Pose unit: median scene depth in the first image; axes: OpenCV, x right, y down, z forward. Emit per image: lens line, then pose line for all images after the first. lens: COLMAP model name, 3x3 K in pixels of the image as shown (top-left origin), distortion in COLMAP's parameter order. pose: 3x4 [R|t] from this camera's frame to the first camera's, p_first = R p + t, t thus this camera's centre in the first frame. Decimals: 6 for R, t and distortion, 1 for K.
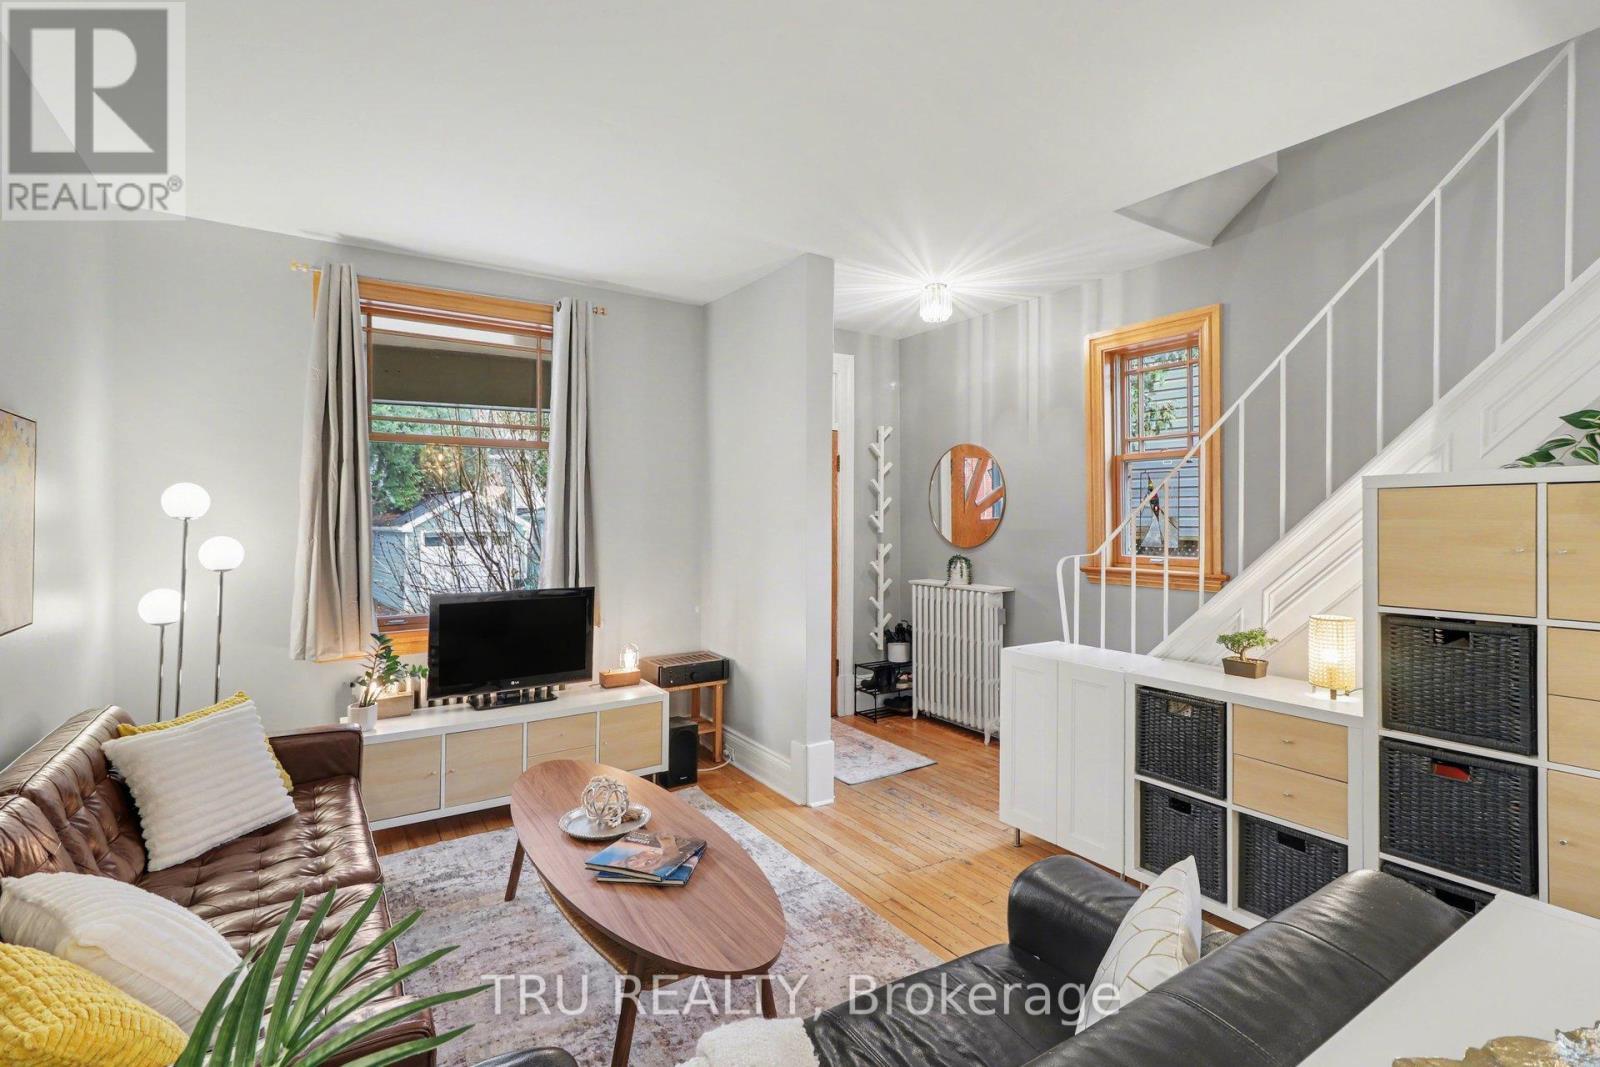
lens RADIAL K [[754.1, 0, 828.4], [0, 754.1, 523.8], [0, 0, 1]] dist [-0.000246, 0.000508]
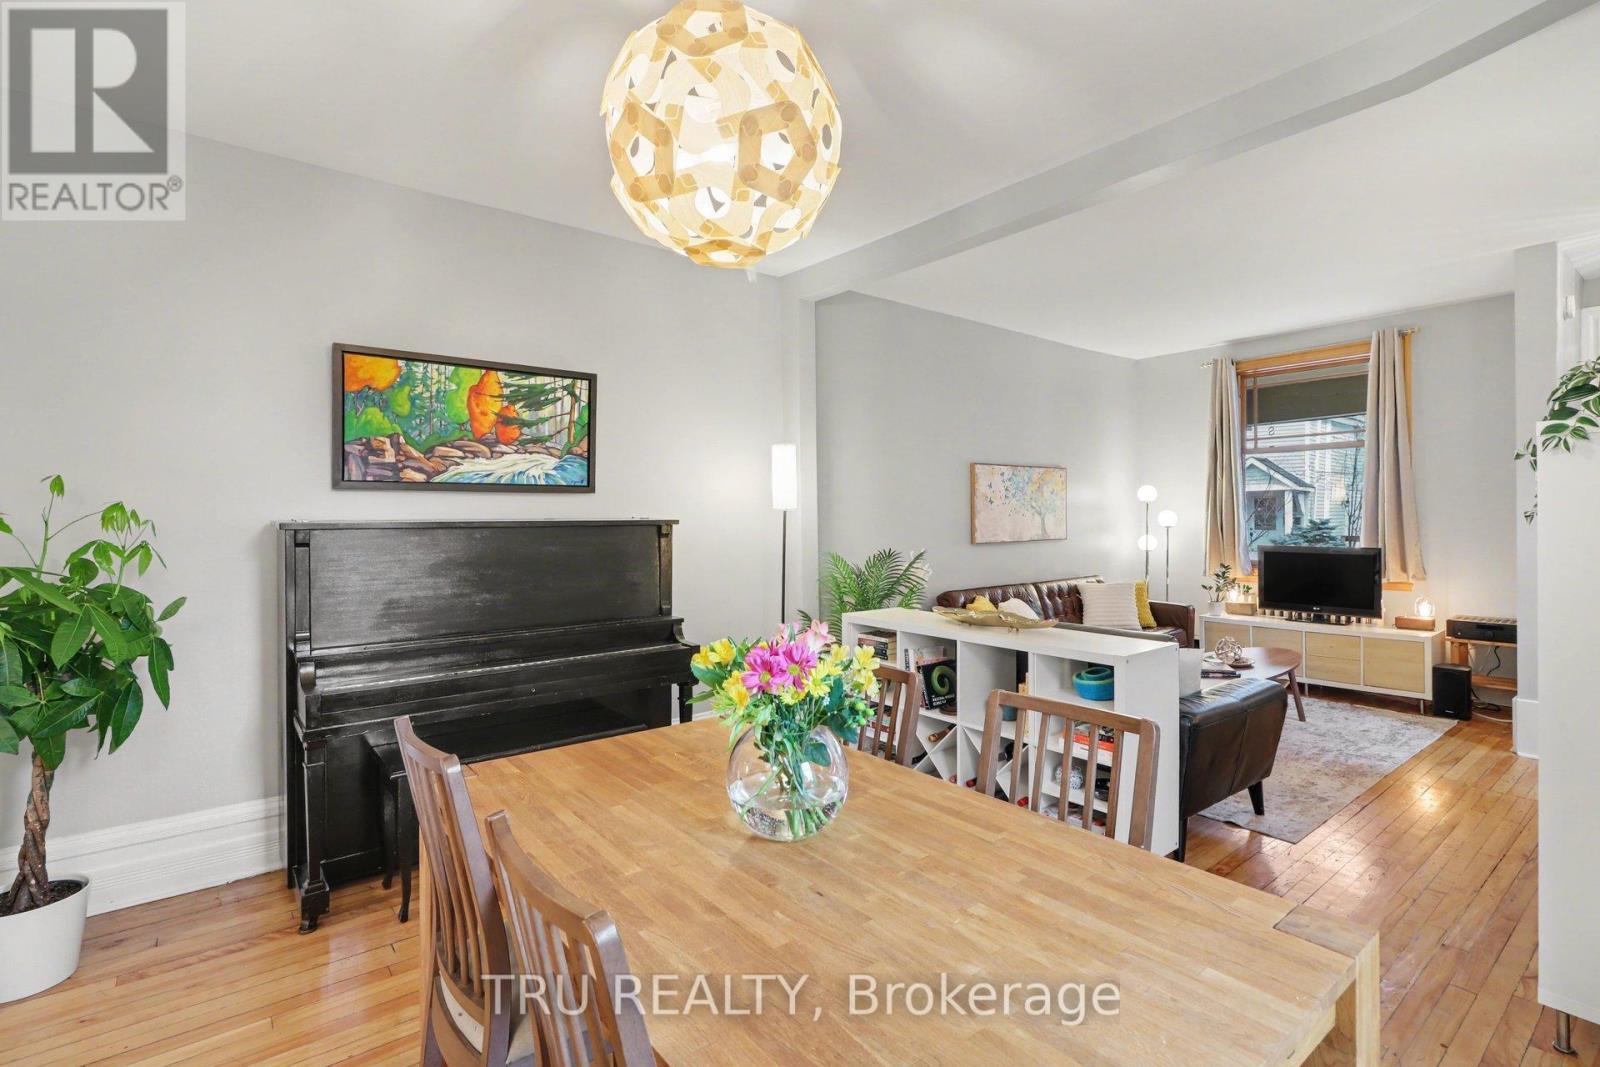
lens RADIAL K [[754.1, 0, 828.4], [0, 754.1, 523.8], [0, 0, 1]] dist [-0.000246, 0.000508]
pose [[0.092524, 0.002947, -0.995706, 0.906073], [0.003297, 0.999989, 0.003266, 0.034587], [0.995705, -0.003585, 0.092513, -0.080912]]
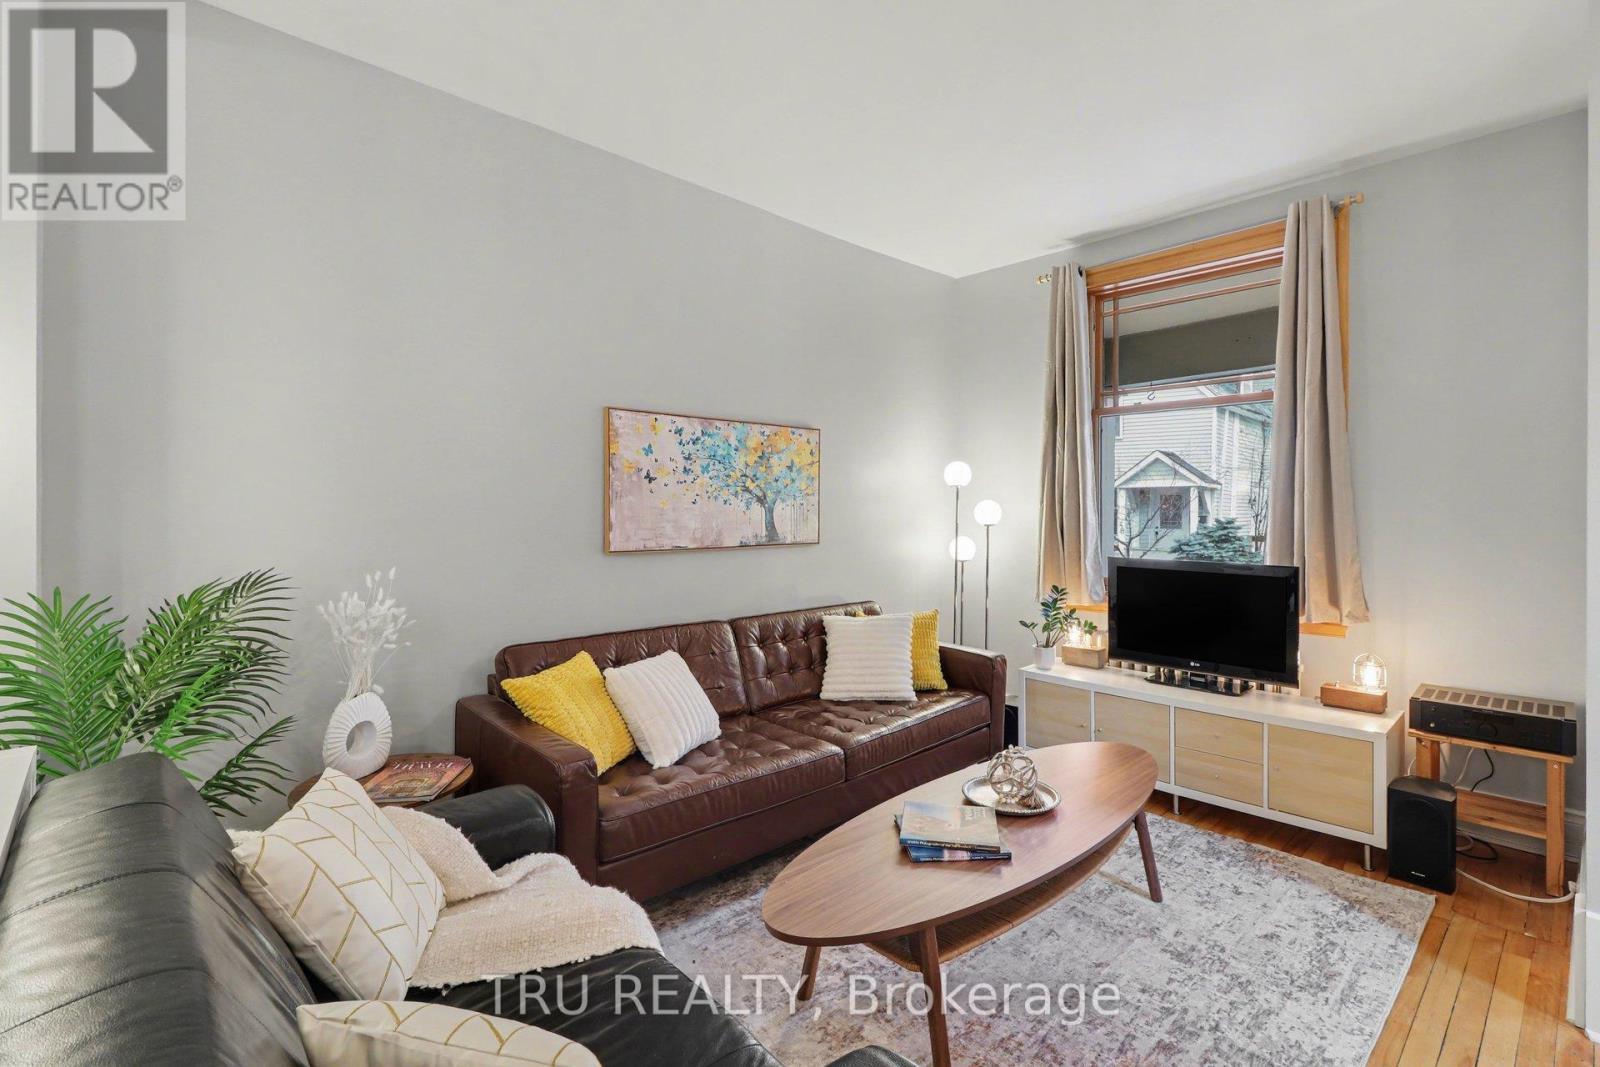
lens RADIAL K [[734.2, 0, 832.6], [0, 734.2, 511.4], [0, 0, 1]] dist [-0.000007, -0.000049]
pose [[0.171410, -0.002221, -0.985197, 0.345573], [-0.010945, 0.999931, -0.004158, 0.035542], [0.985139, 0.011496, 0.171374, 0.400402]]
